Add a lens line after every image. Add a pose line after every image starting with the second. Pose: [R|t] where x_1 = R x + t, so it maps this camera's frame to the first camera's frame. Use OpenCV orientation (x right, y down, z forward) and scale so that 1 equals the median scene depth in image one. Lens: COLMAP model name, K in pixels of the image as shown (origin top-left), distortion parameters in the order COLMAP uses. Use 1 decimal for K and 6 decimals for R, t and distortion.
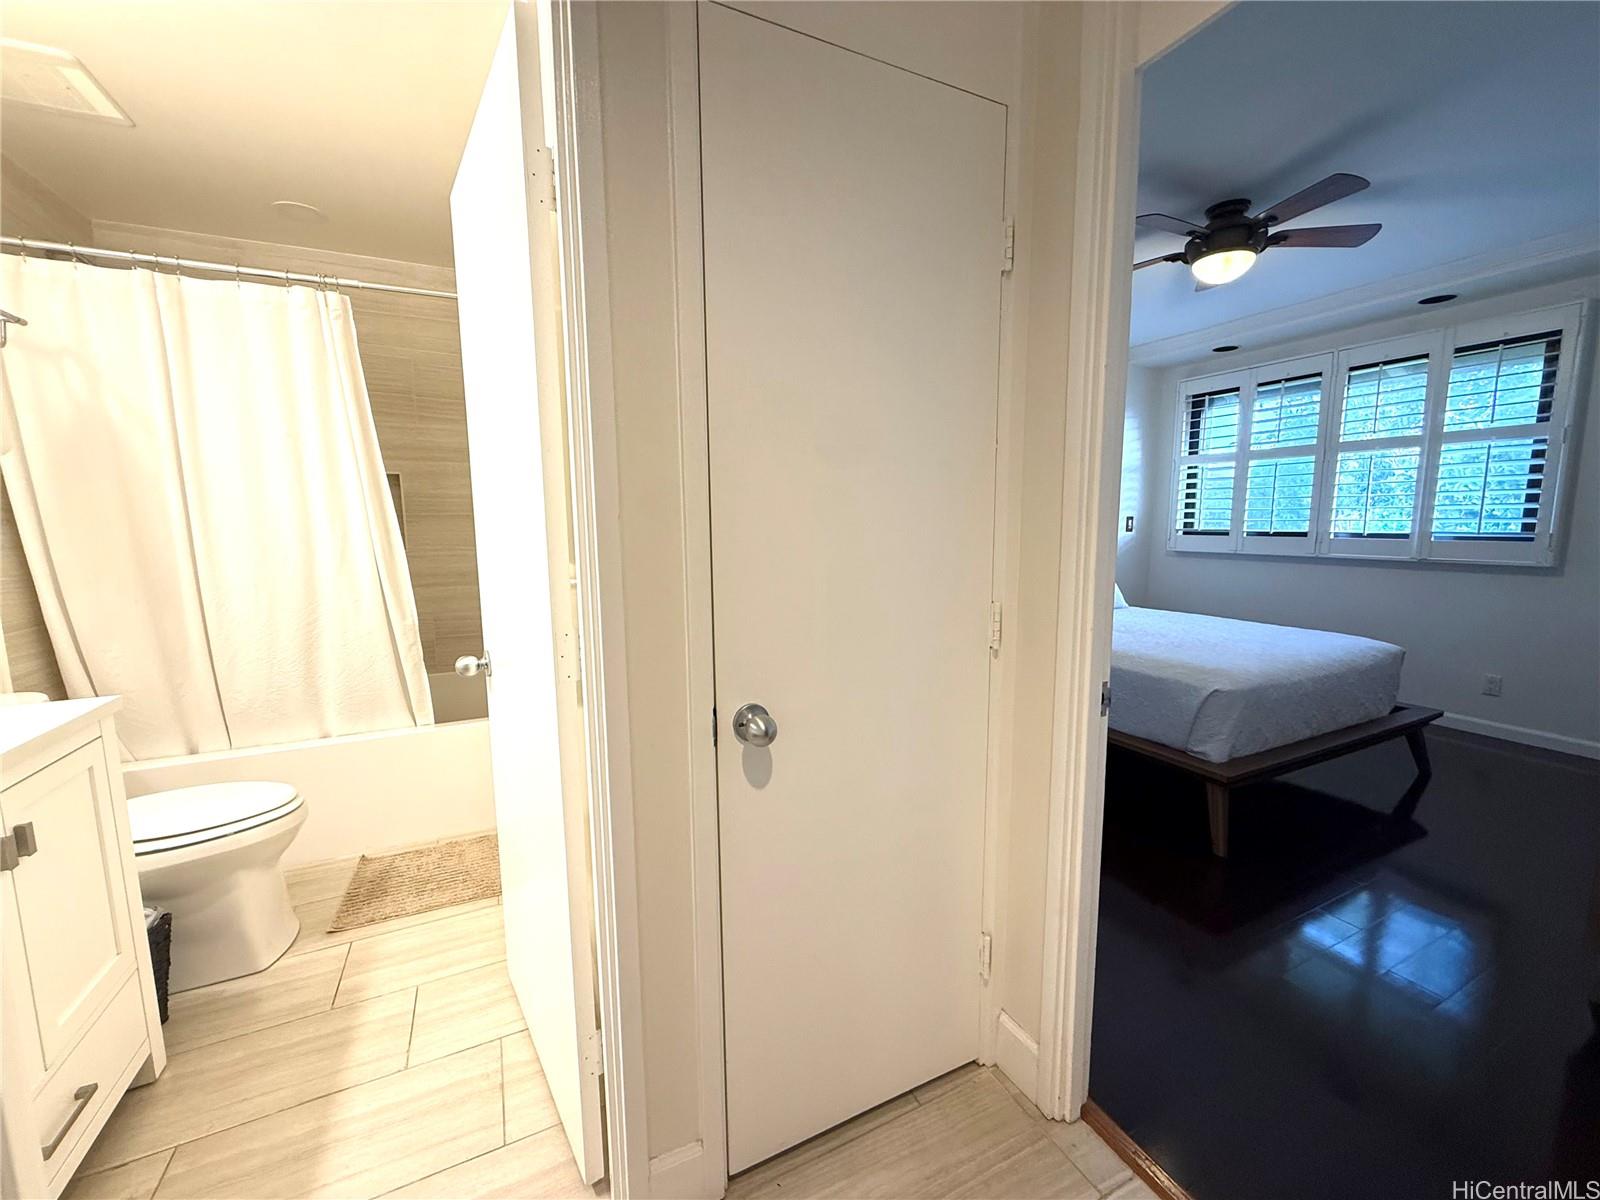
lens RADIAL K [[634.7, 0, 791.9], [0, 634.7, 599.4], [0, 0, 1]] dist [0.002741, -0.002437]
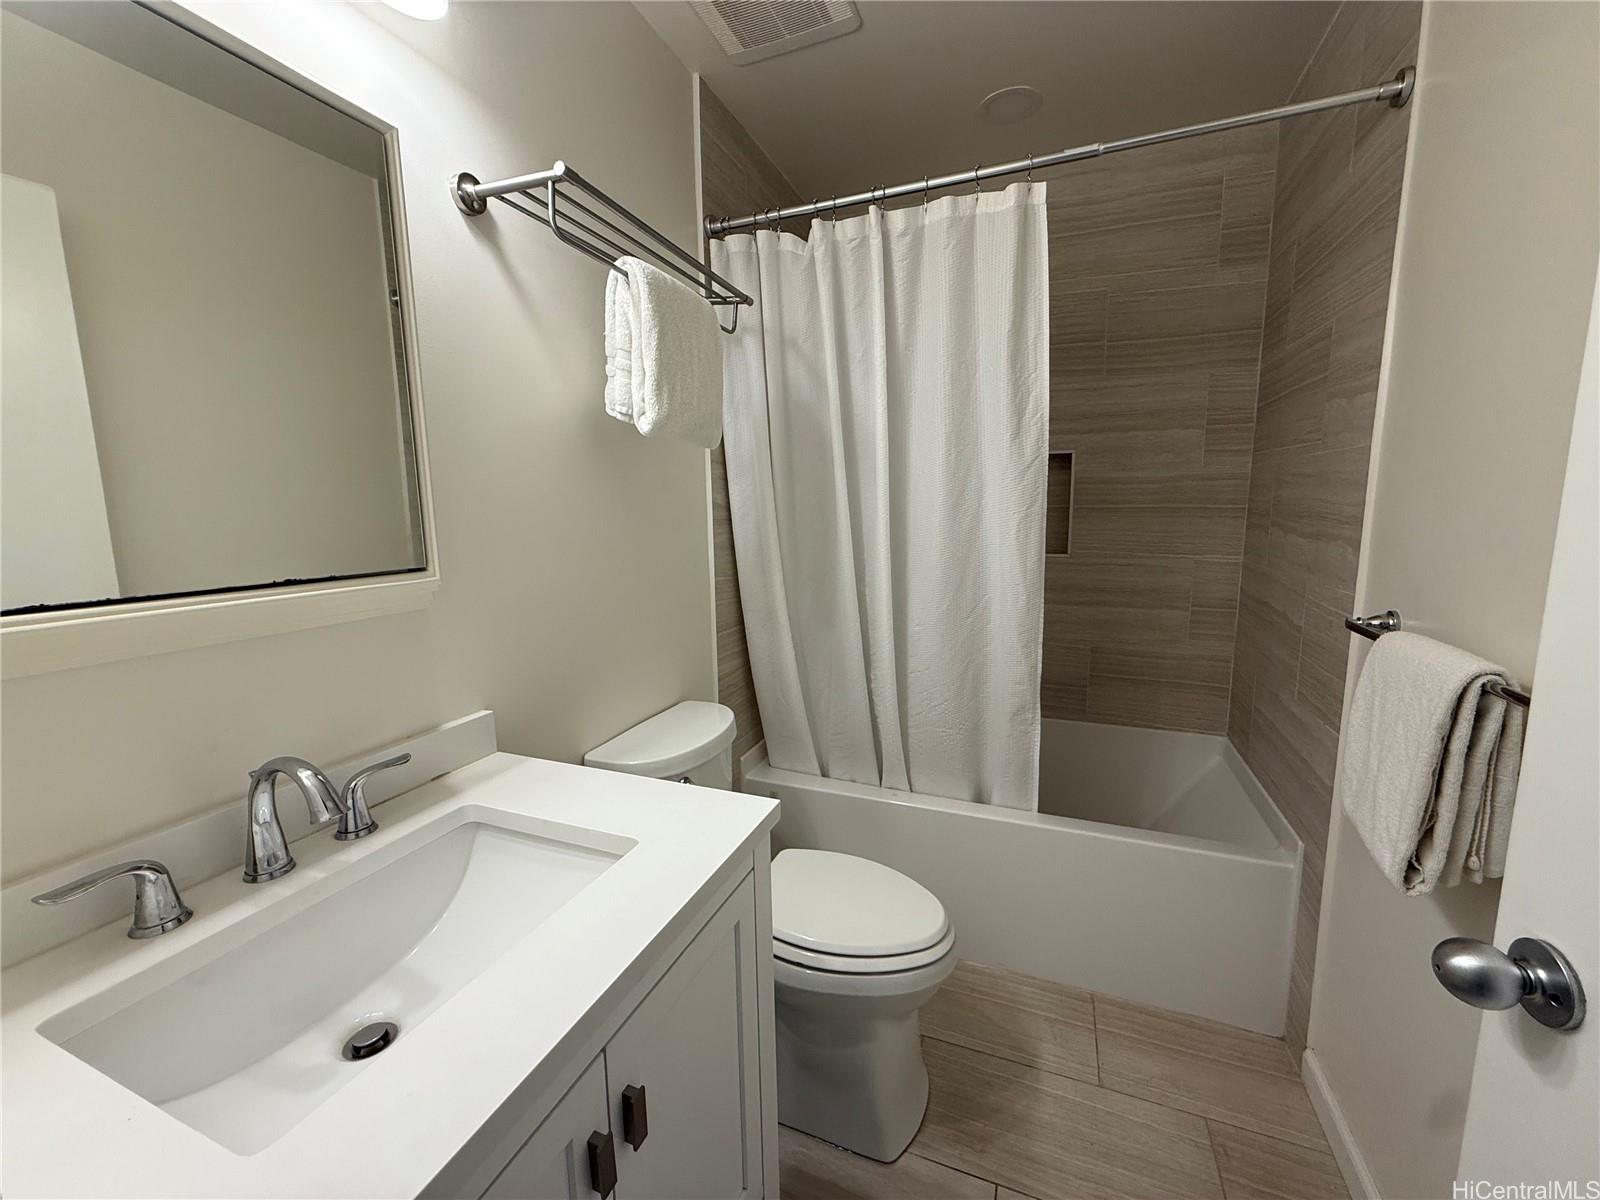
lens RADIAL K [[634.7, 0, 791.9], [0, 634.7, 599.4], [0, 0, 1]] dist [0.002741, -0.002437]
pose [[0.667622, 0.102983, -0.737343, -0.241493], [-0.084235, 0.994476, 0.062626, -0.040437], [0.739720, 0.020300, 0.672609, 0.231156]]
